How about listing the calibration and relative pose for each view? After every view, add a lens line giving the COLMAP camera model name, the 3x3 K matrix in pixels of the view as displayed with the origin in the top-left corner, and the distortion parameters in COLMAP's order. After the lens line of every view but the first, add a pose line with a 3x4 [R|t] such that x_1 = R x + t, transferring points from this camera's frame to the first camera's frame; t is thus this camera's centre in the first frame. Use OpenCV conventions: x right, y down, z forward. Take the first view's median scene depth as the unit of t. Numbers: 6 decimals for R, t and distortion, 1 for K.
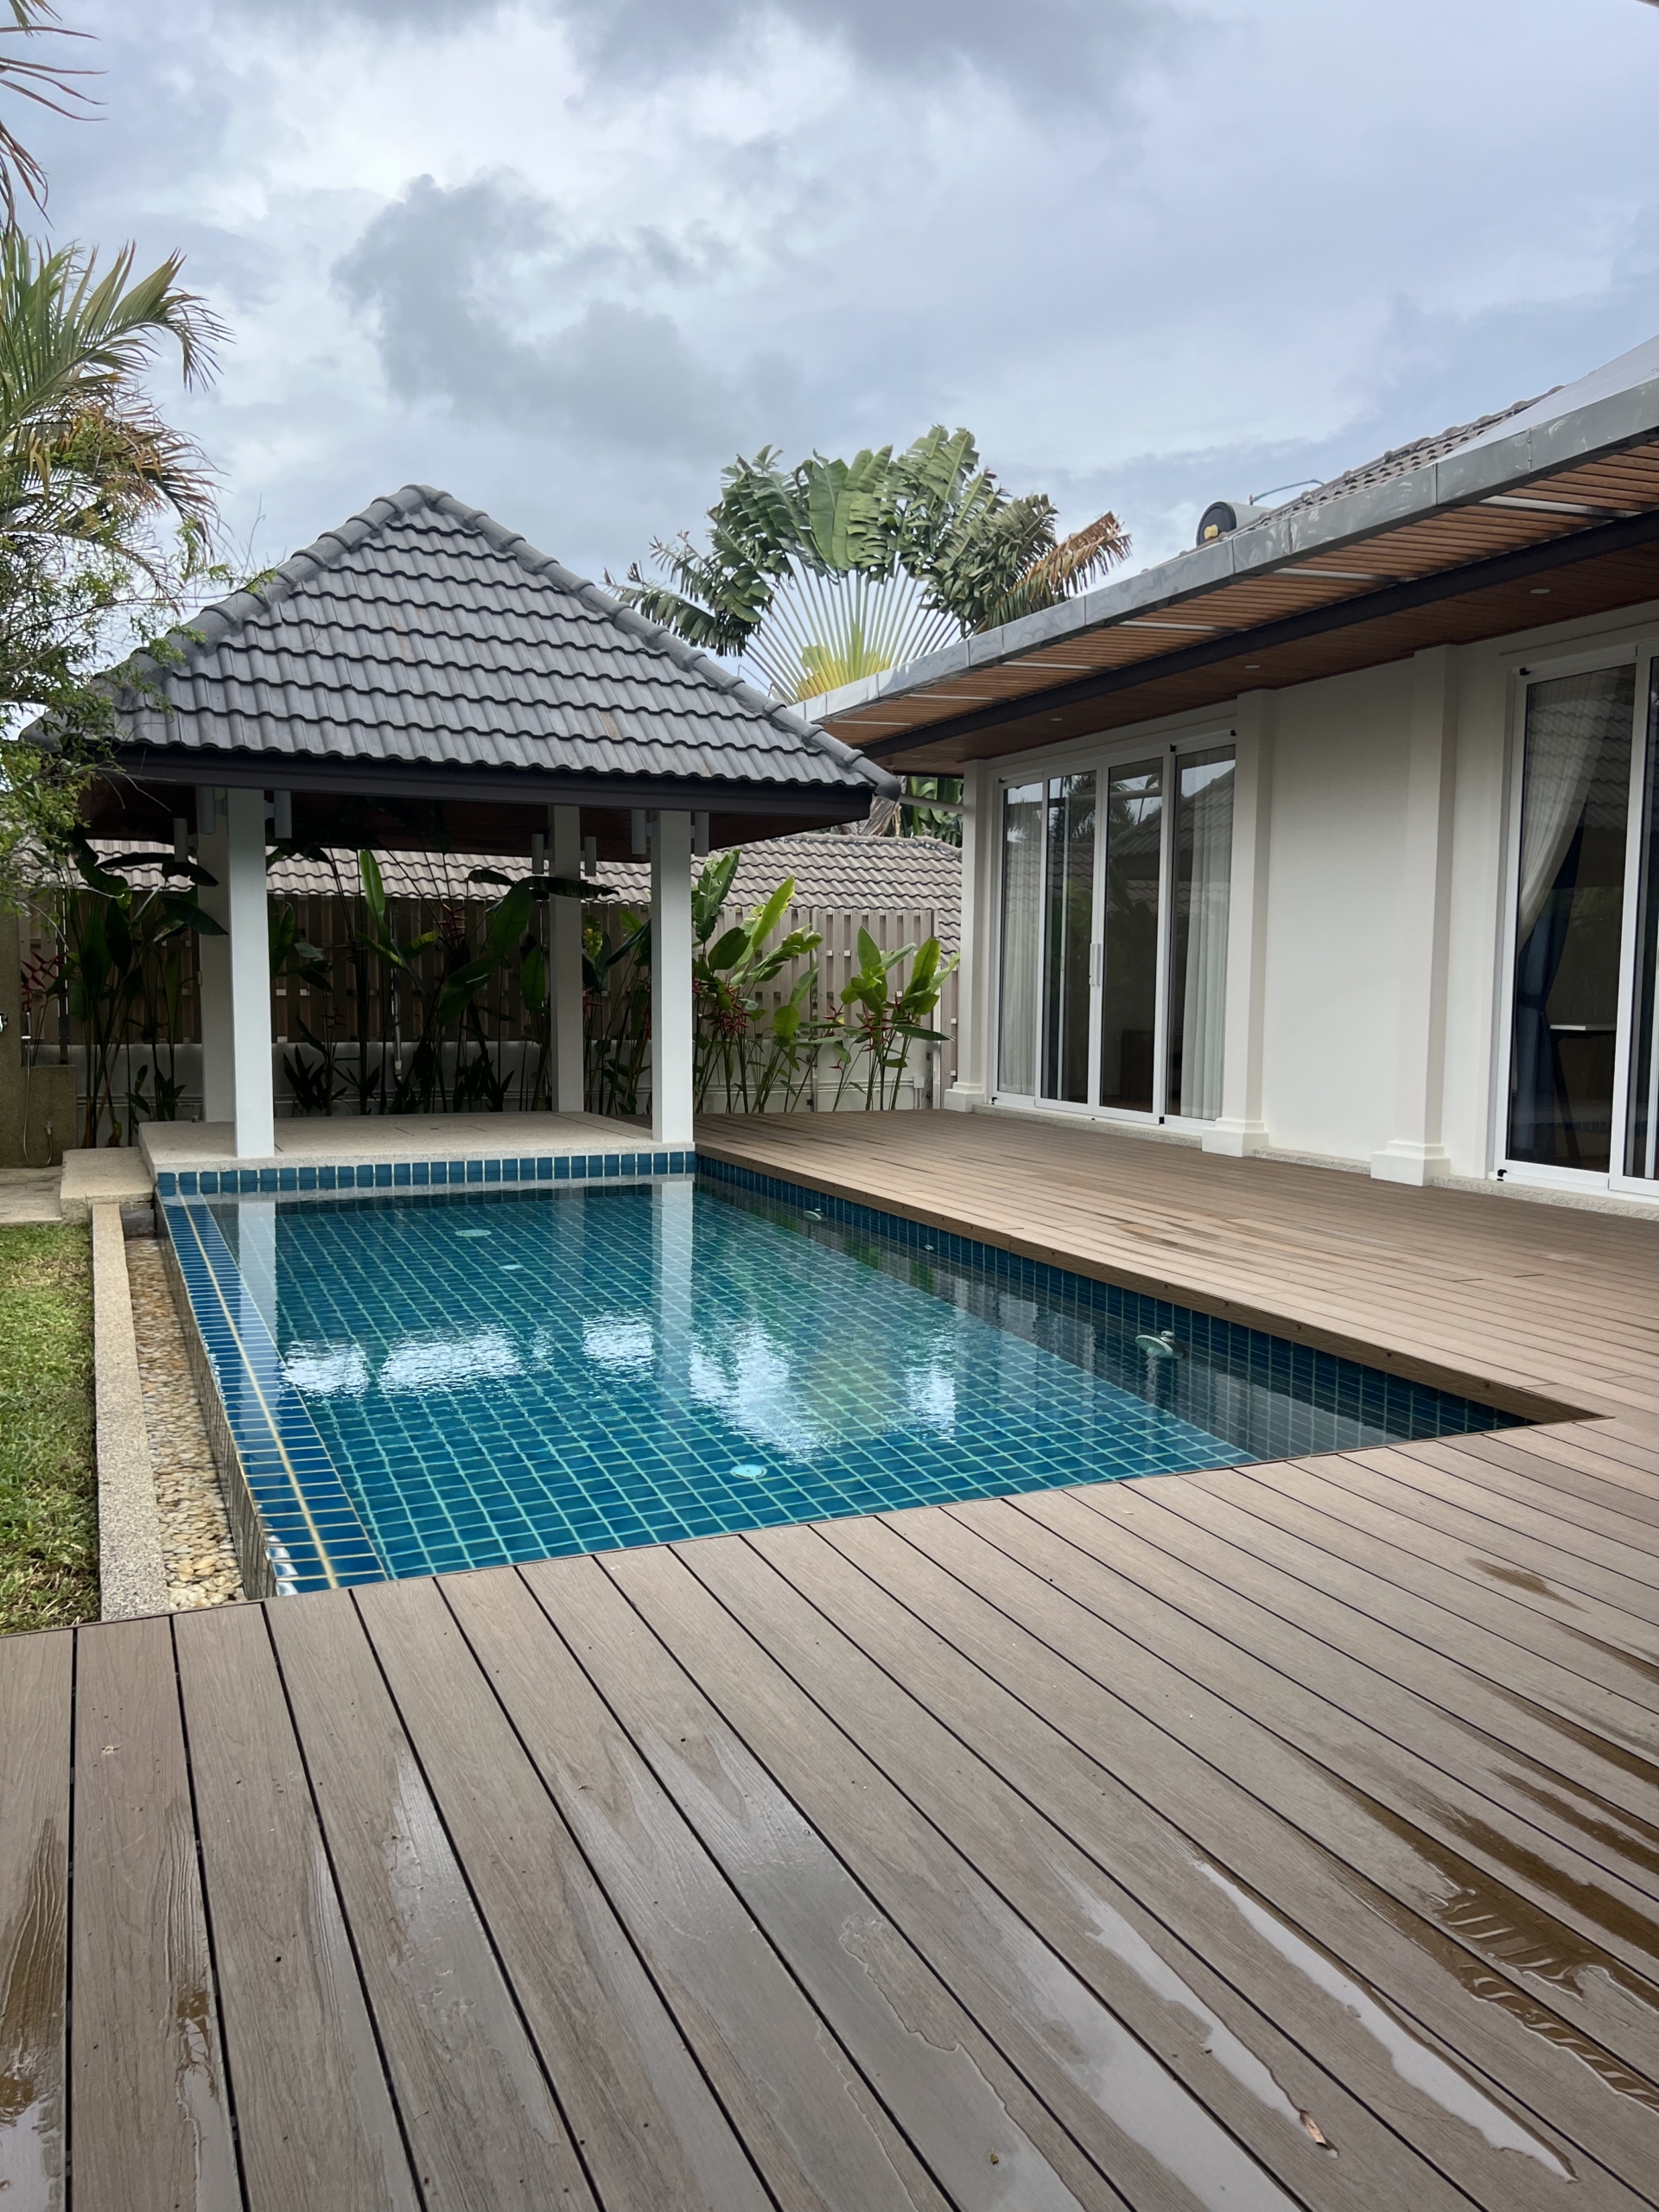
lens RADIAL K [[1663.8, 0, 834.0], [0, 1663.8, 1114.0], [0, 0, 1]] dist [0.055697, -0.069480]
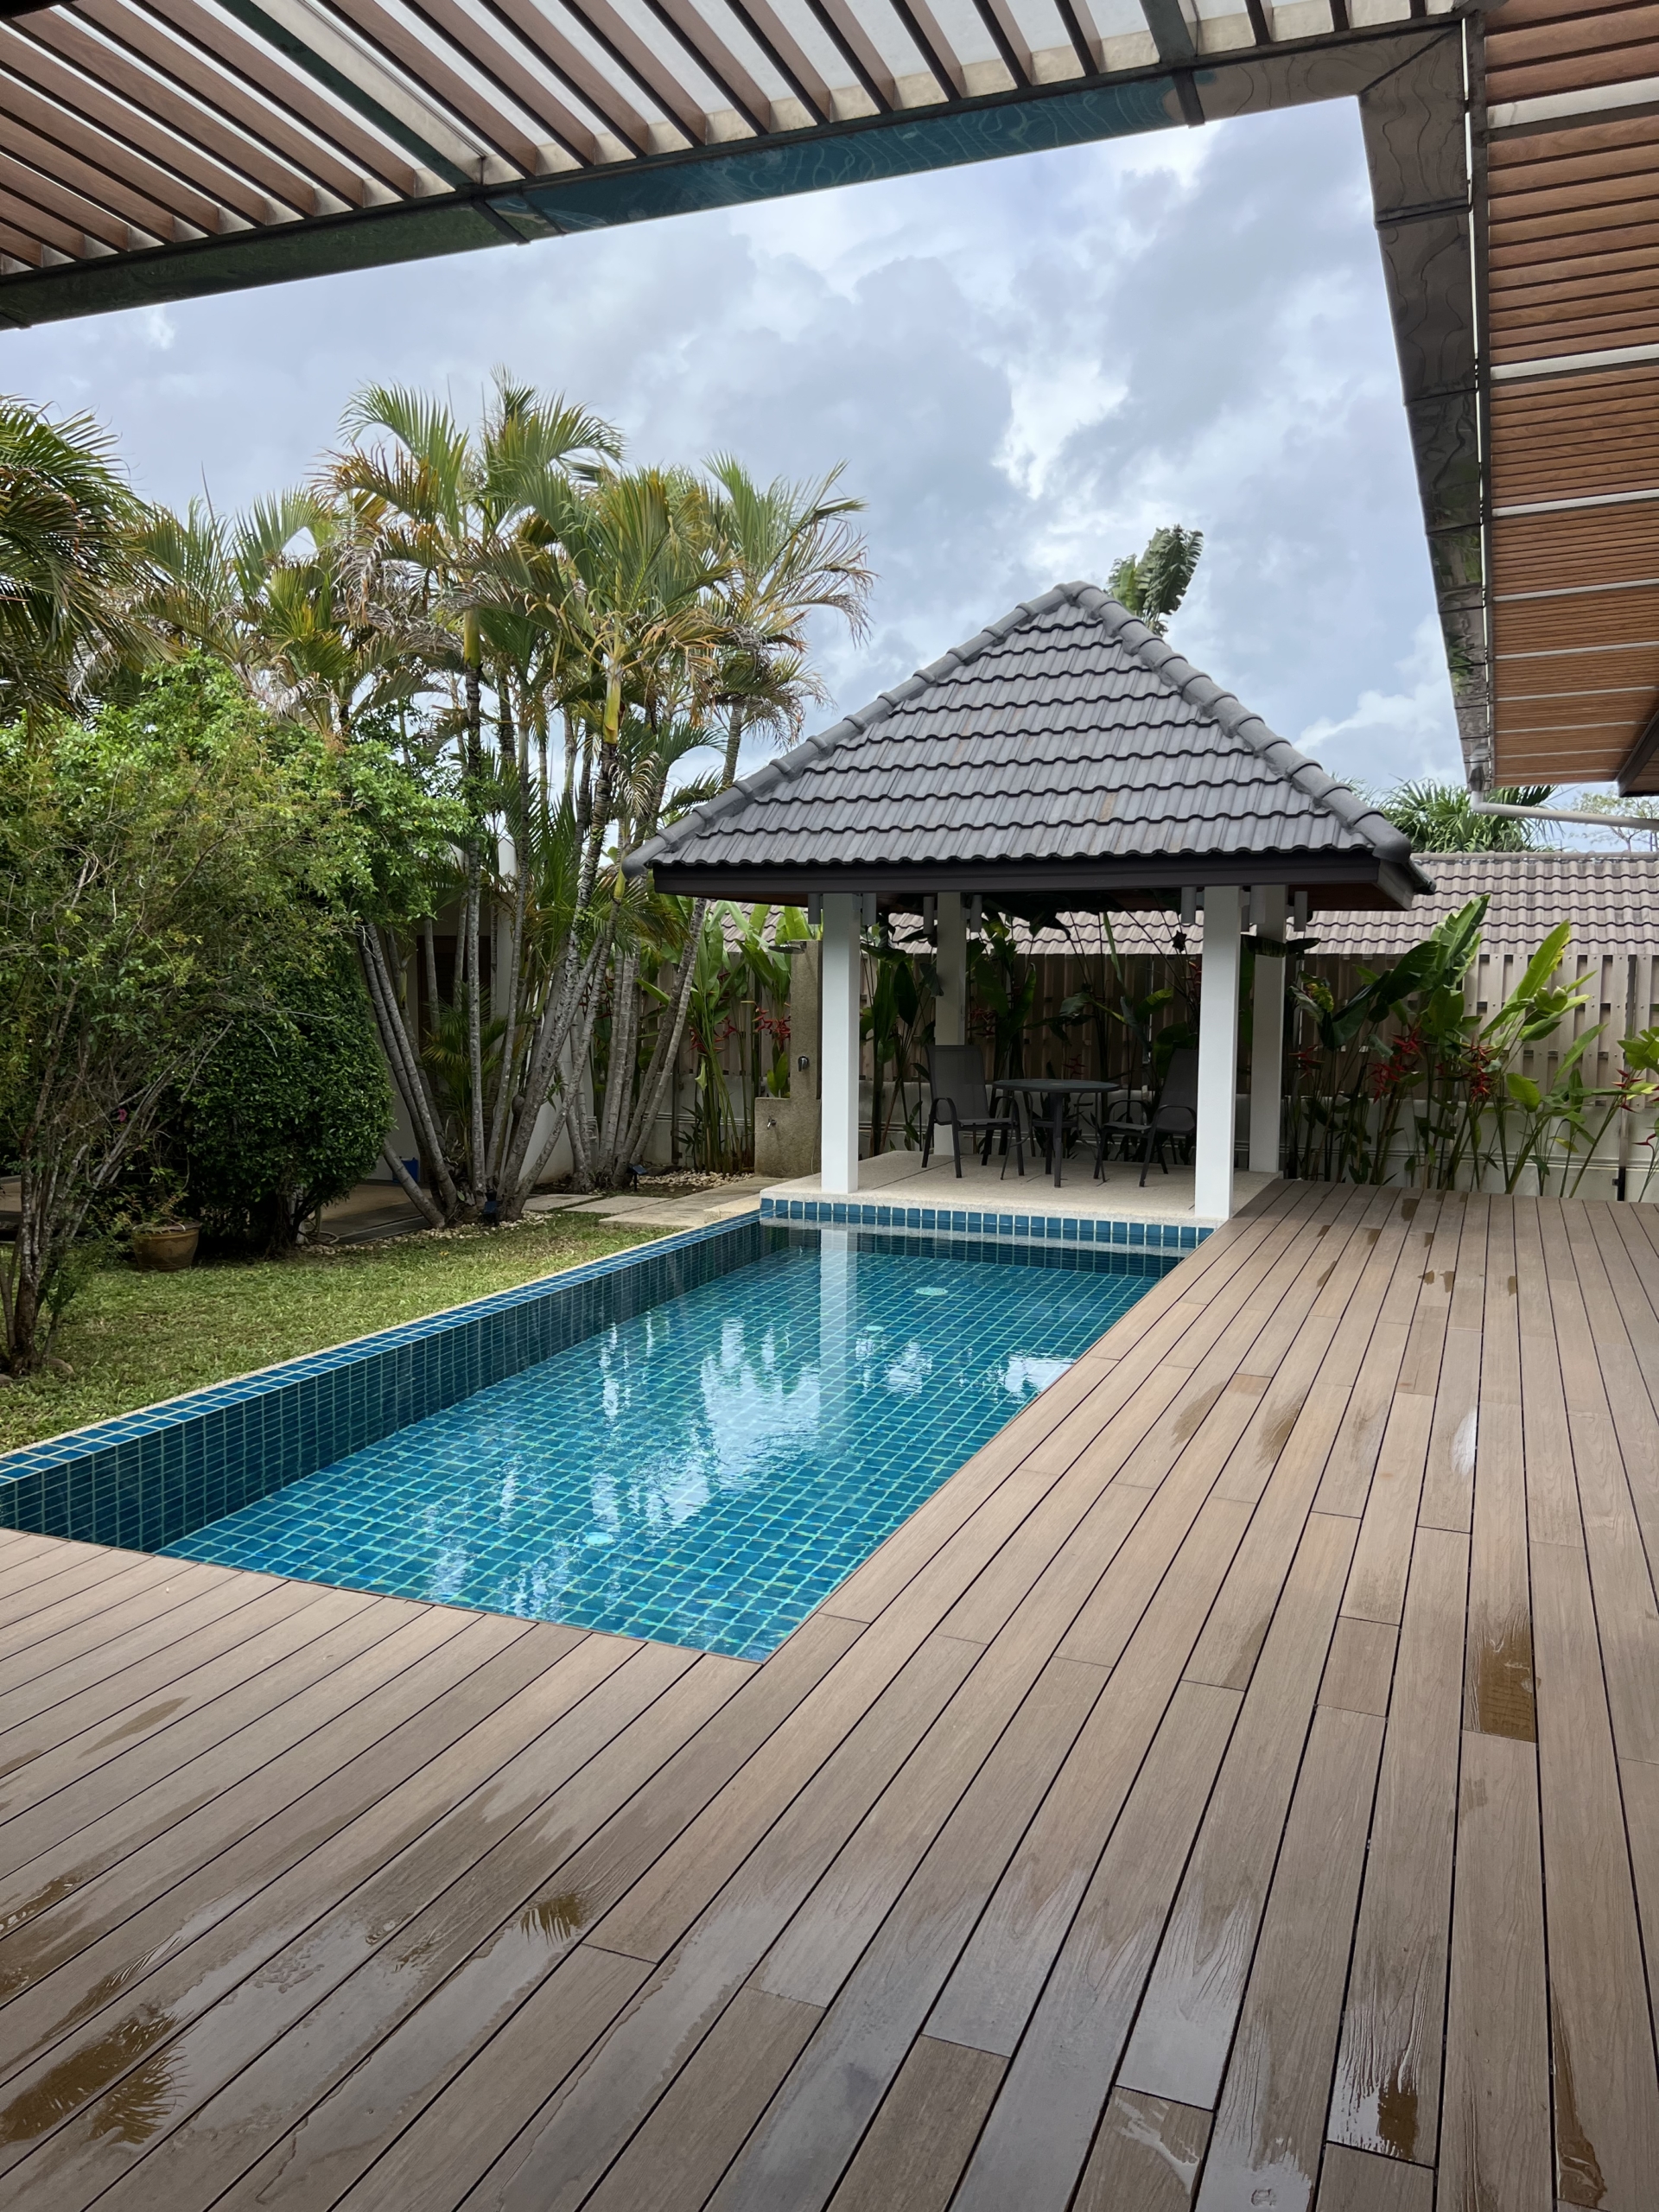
lens RADIAL K [[1663.8, 0, 830.4], [0, 1663.8, 1107.6], [0, 0, 1]] dist [0.055697, -0.069480]
pose [[0.696351, 0.060247, -0.715168, 0.470968], [-0.062207, 0.997787, 0.023486, -0.059648], [0.715000, 0.028134, 0.698558, 0.162995]]
